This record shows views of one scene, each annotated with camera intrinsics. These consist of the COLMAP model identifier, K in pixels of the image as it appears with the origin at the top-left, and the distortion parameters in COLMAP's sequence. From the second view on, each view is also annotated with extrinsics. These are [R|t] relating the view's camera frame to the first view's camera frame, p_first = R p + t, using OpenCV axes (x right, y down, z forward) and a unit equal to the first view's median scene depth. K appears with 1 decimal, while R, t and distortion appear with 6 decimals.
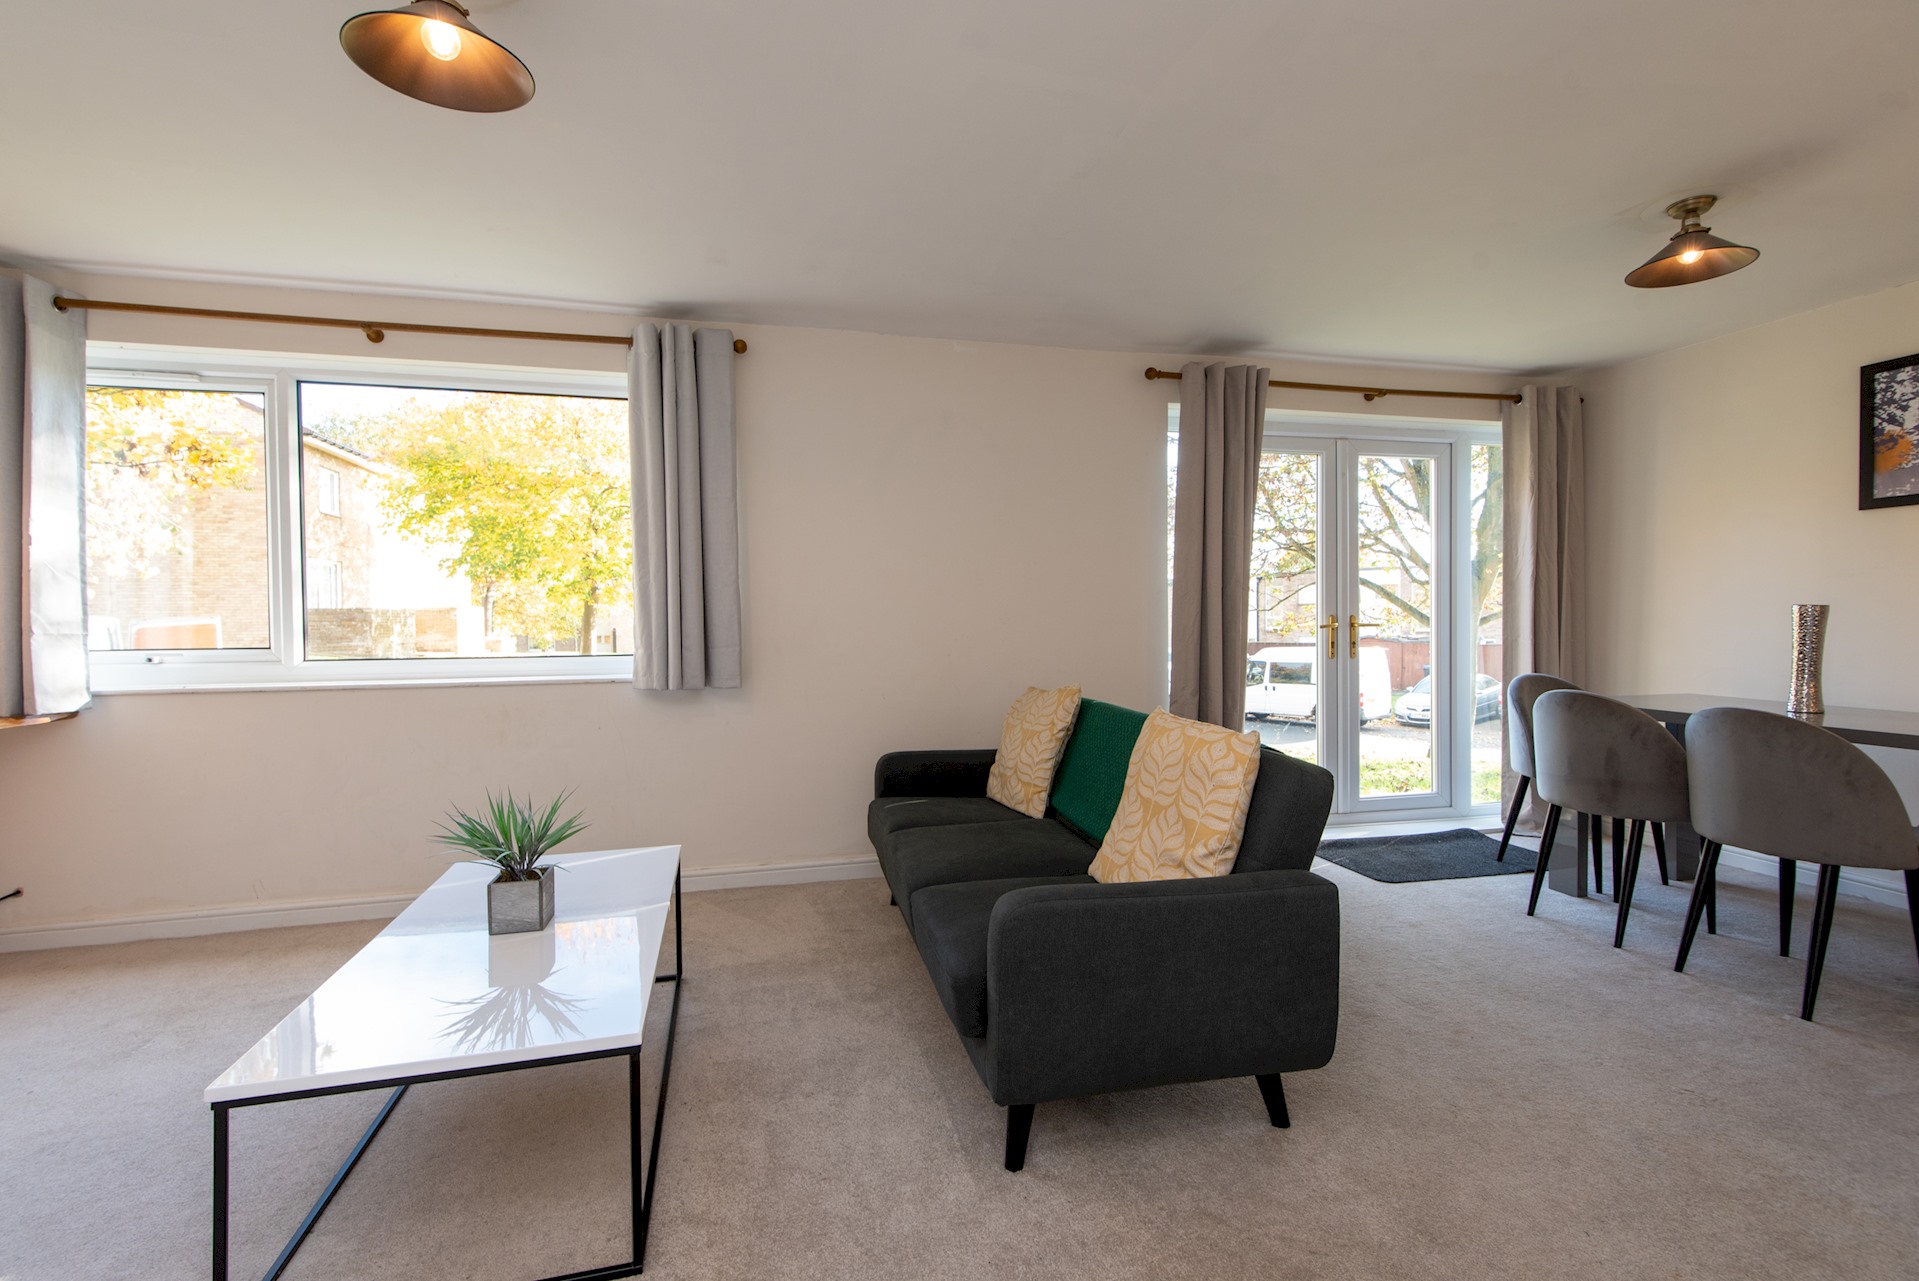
lens RADIAL K [[856.6, 0, 950.2], [0, 856.6, 635.4], [0, 0, 1]] dist [0.017660, -0.006465]
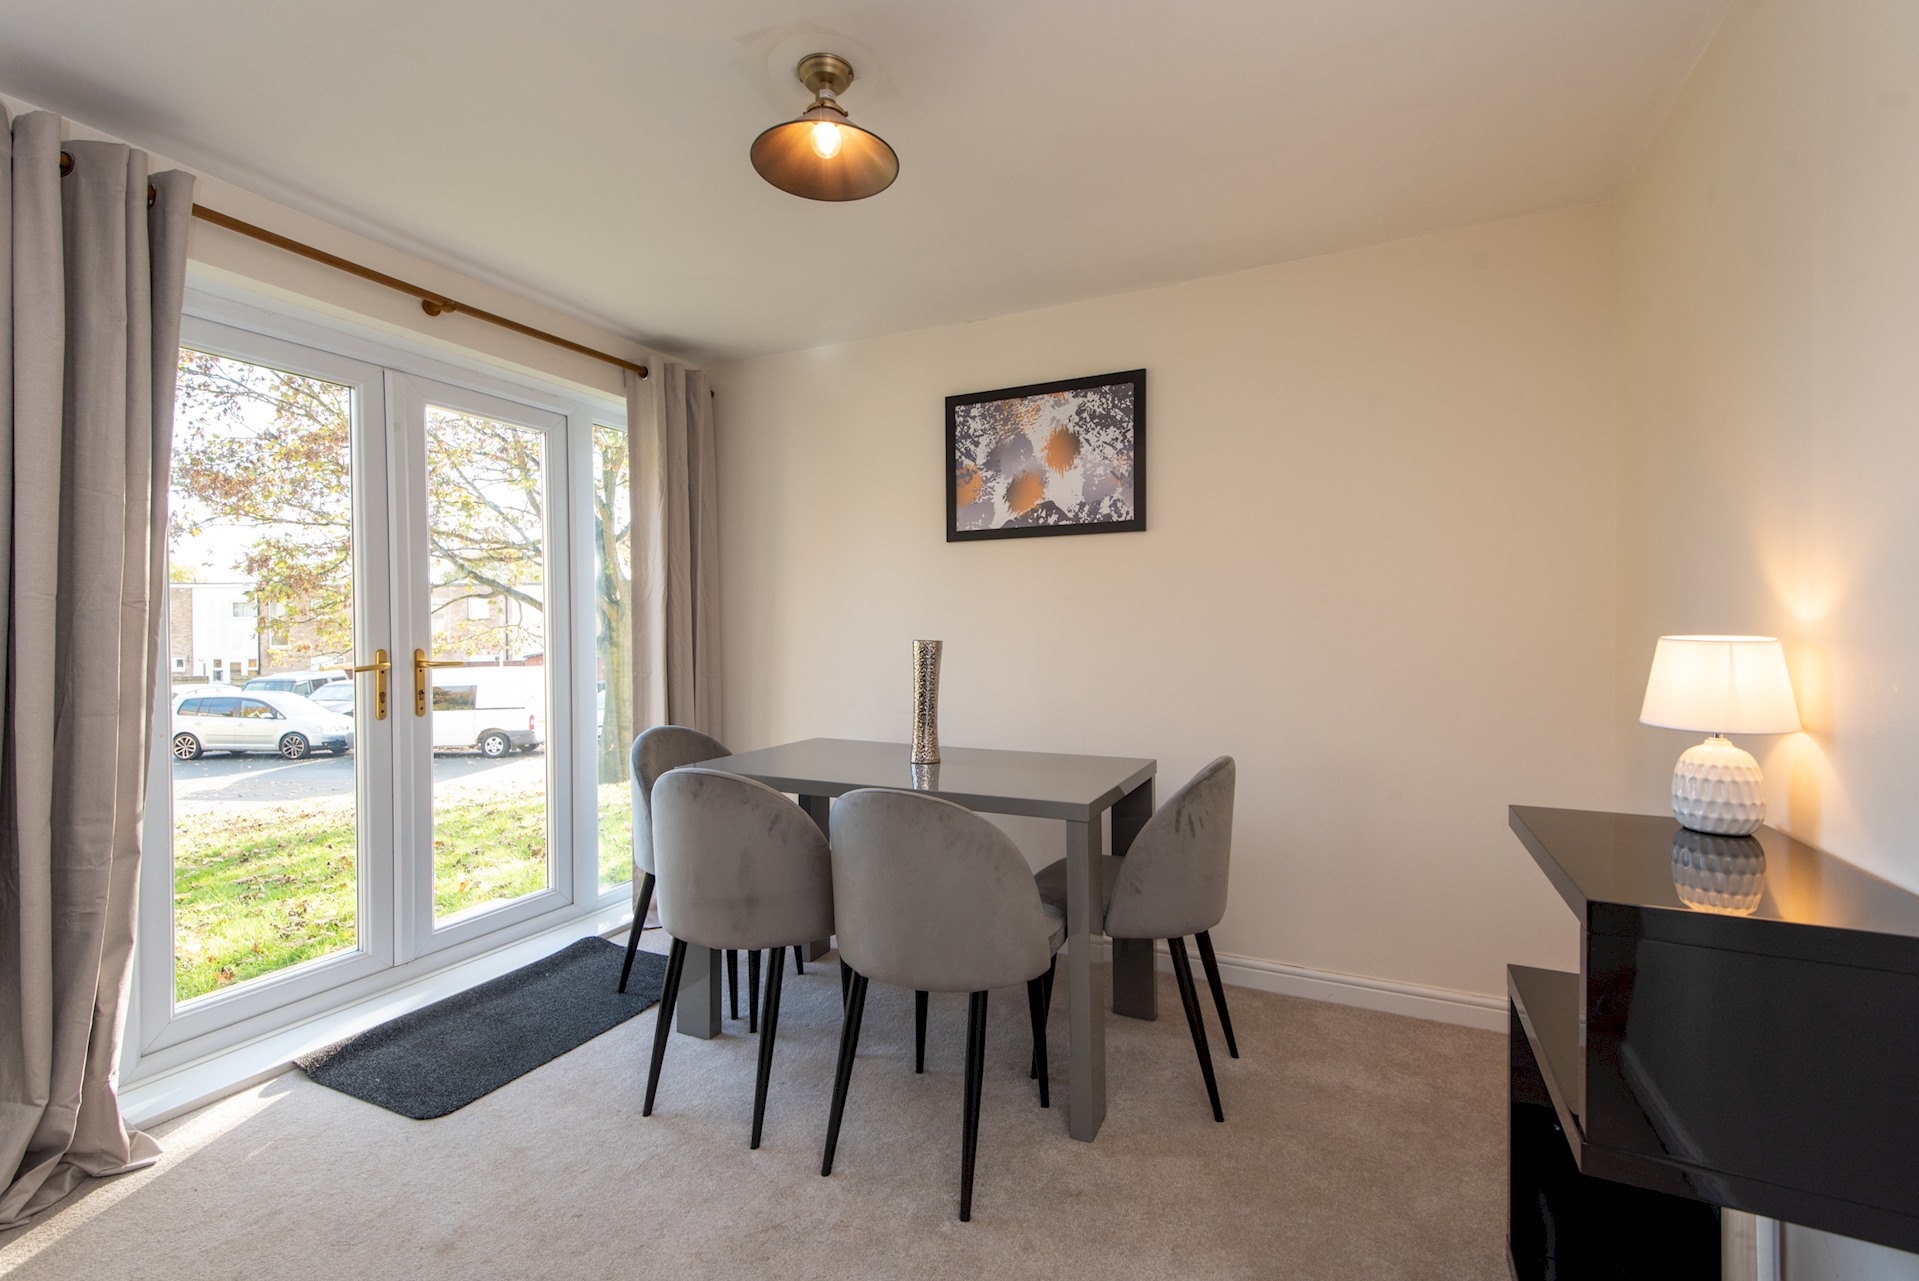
lens RADIAL K [[856.6, 0, 959.7], [0, 856.6, 632.1], [0, 0, 1]] dist [0.017660, -0.006465]
pose [[0.623136, 0.000893, 0.782113, 0.306135], [0.016621, 0.999758, -0.014384, -0.028466], [-0.781937, 0.021963, 0.622971, 0.397288]]
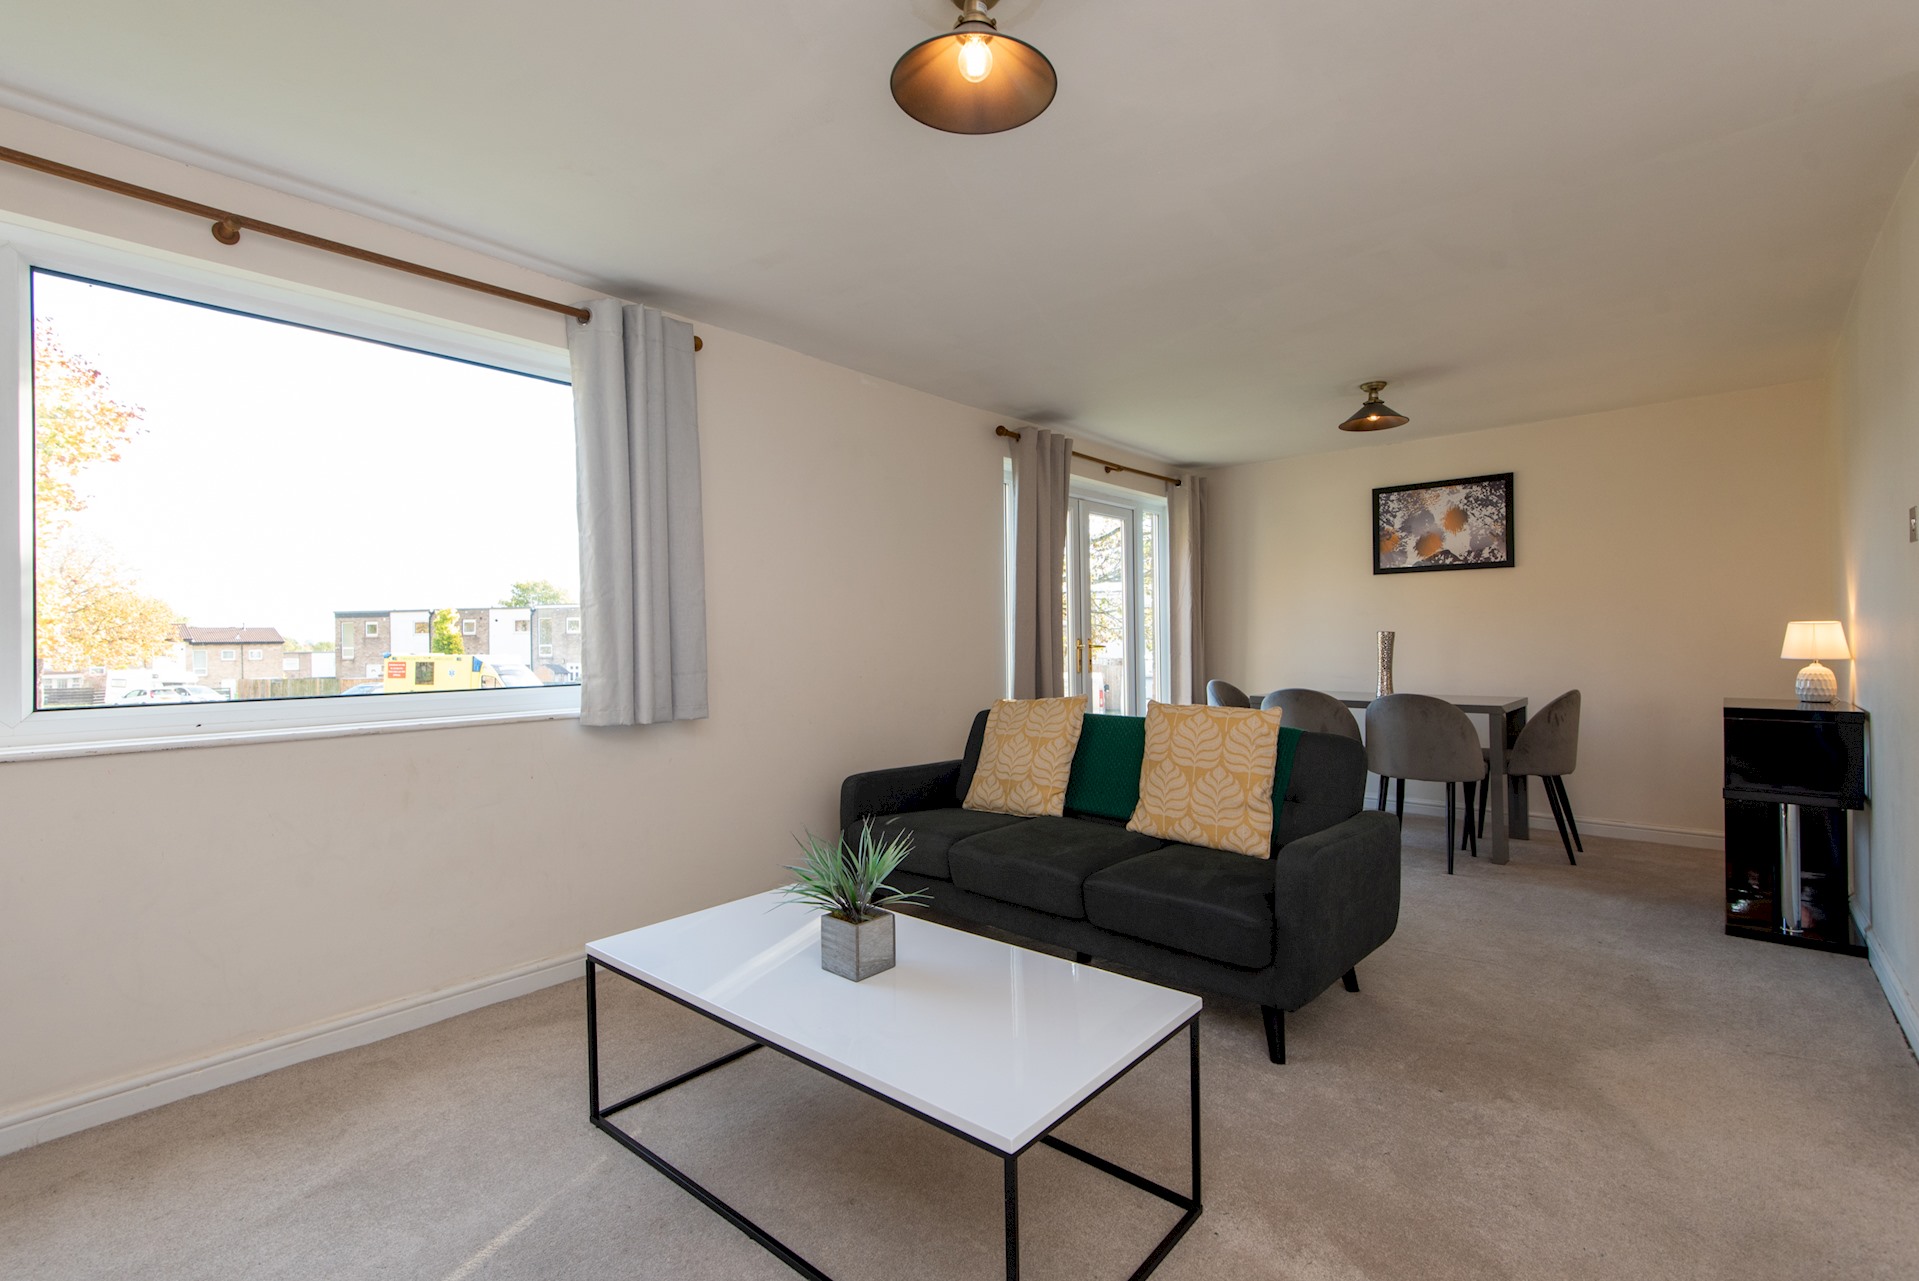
lens RADIAL K [[856.6, 0, 965.4], [0, 856.6, 636.4], [0, 0, 1]] dist [0.017660, -0.006465]
pose [[0.821621, 0.001079, 0.570033, -0.555432], [0.016270, 0.999546, -0.025342, 0.002133], [-0.569802, 0.030096, 0.821231, 0.099957]]
